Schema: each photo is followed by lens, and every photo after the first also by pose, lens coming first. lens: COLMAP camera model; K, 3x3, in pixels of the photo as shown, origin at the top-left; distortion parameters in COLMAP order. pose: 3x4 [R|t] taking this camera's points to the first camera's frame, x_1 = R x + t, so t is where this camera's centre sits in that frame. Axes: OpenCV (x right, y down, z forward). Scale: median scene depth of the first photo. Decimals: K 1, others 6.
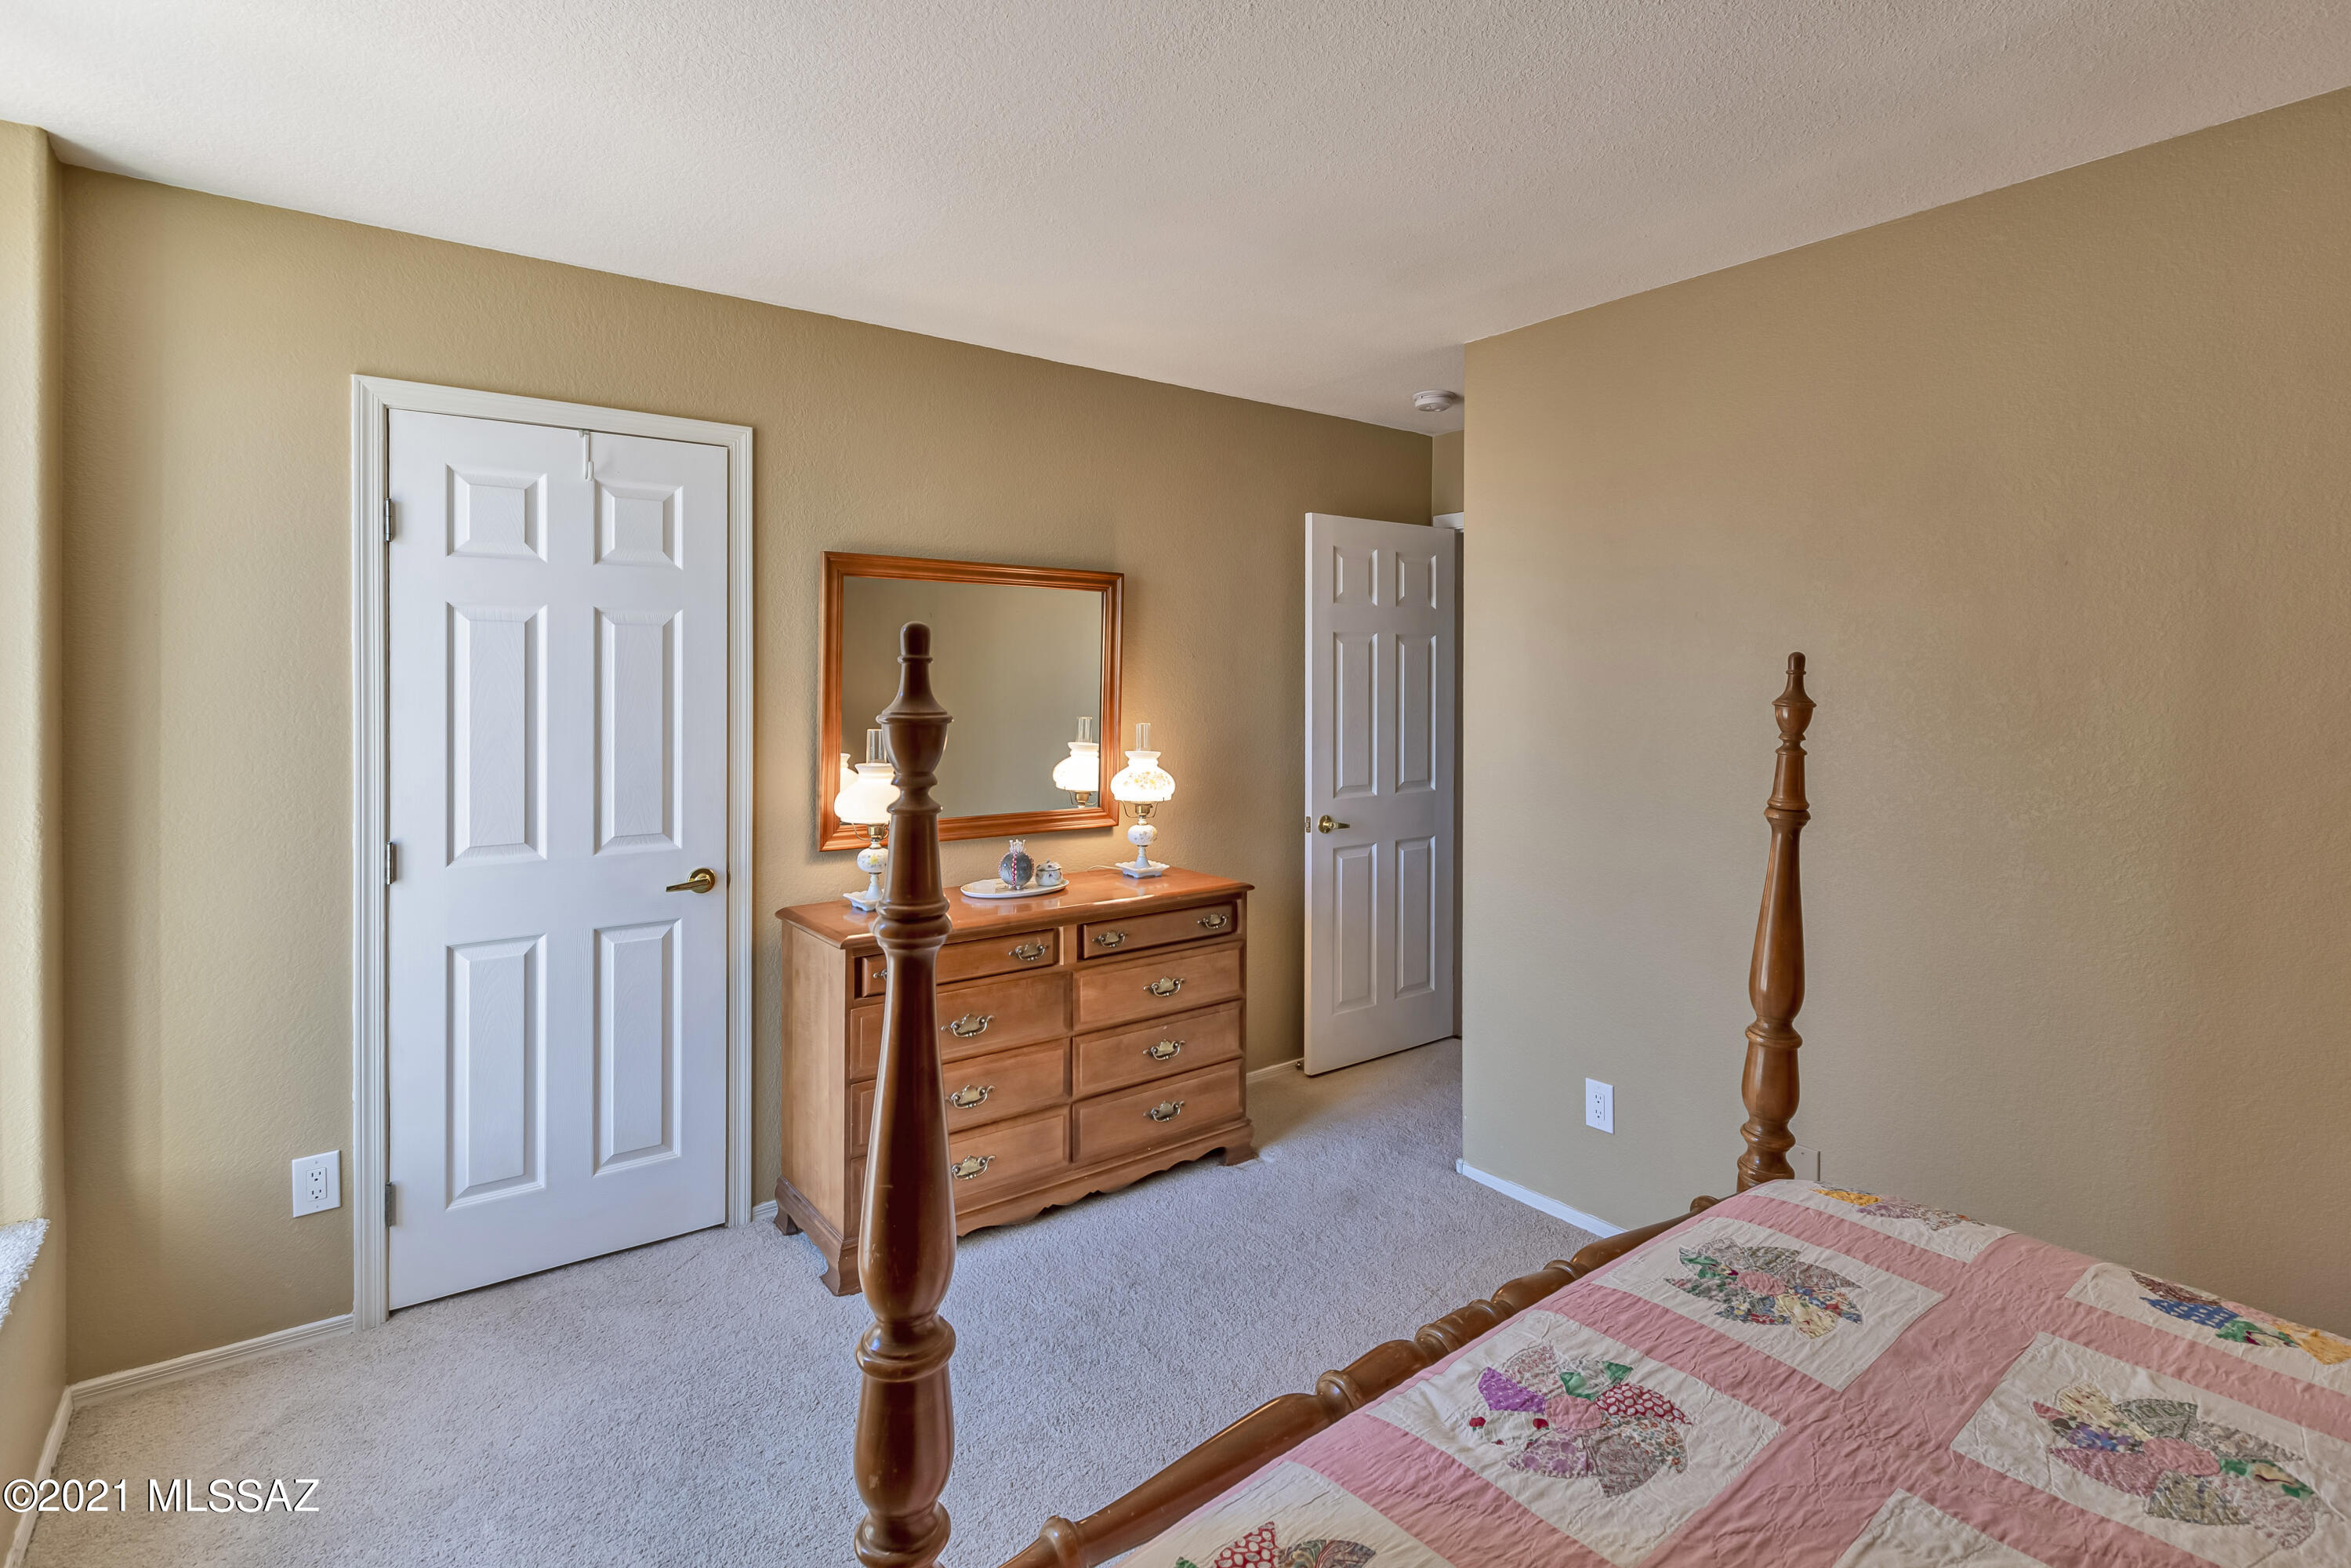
lens RADIAL K [[1098.3, 0, 1176.2], [0, 1098.3, 694.0], [0, 0, 1]] dist [0.001895, -0.000039]
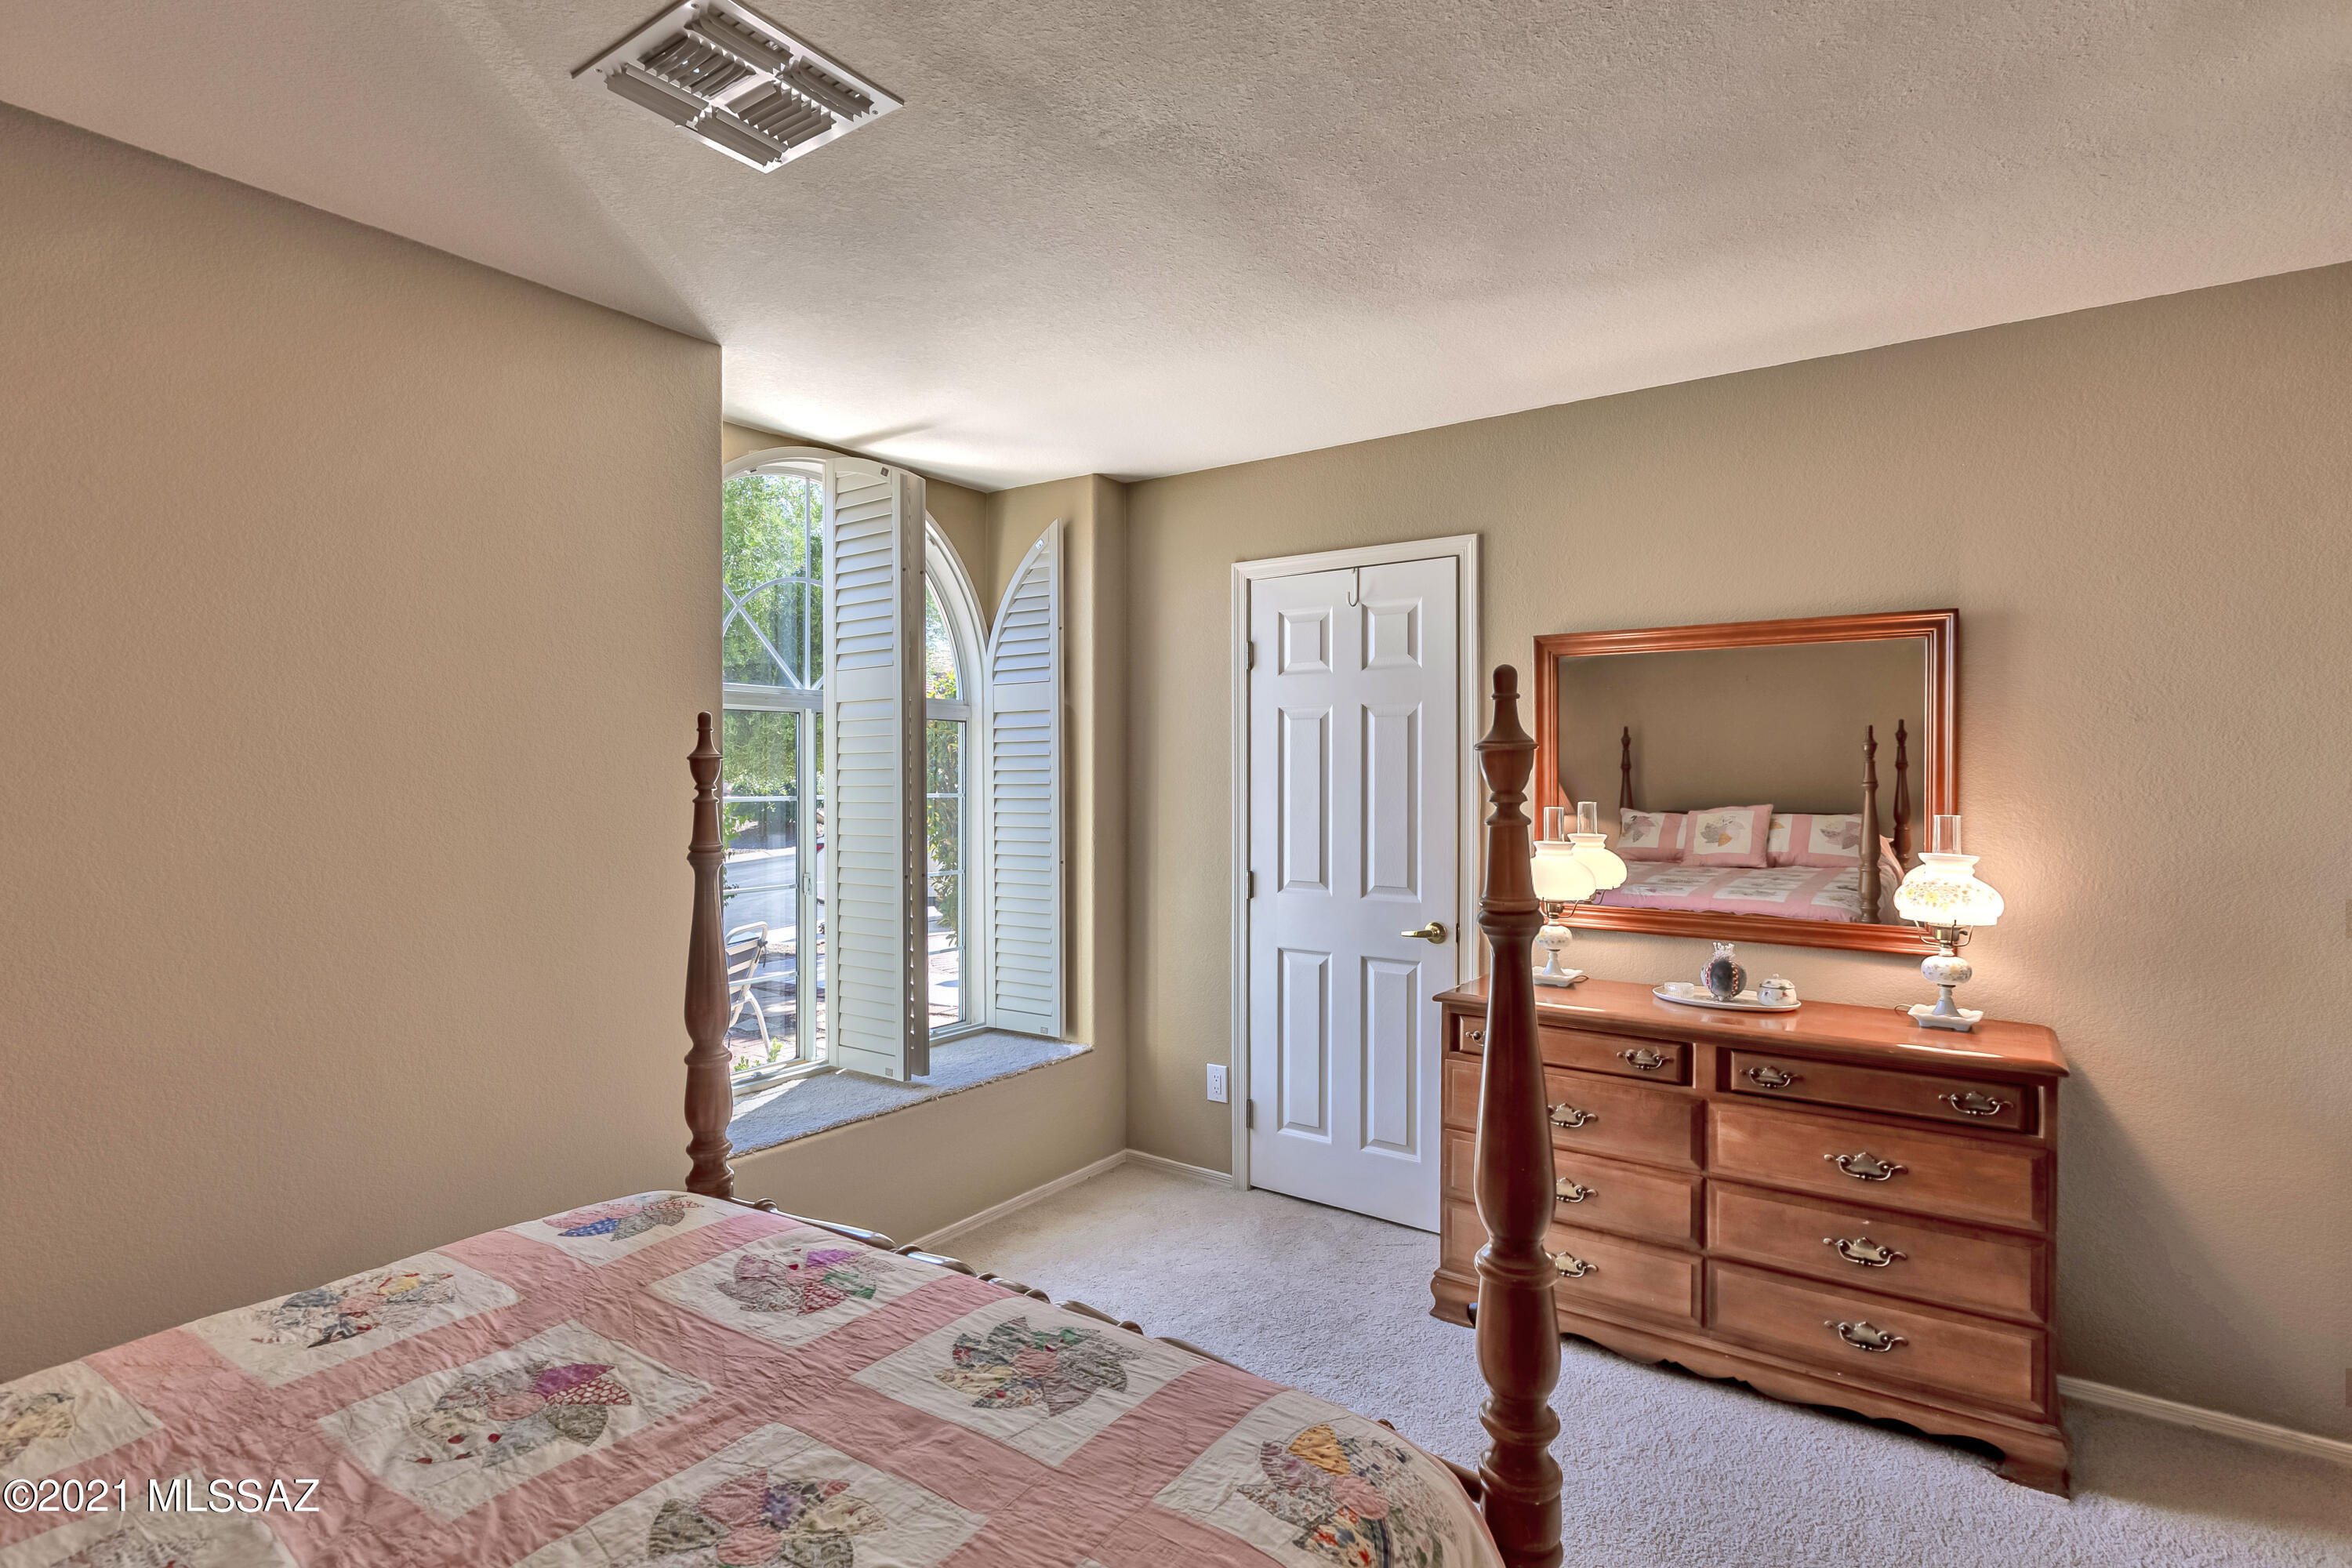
lens RADIAL K [[1162.0, 0, 1176.0], [0, 1162.0, 784.0], [0, 0, 1]] dist [0.002476, 0.000223]
pose [[0.324966, 0.001787, -0.945724, 0.673657], [-0.014624, 0.999888, -0.003136, 0.021258], [0.945613, 0.014849, 0.324955, 0.351749]]
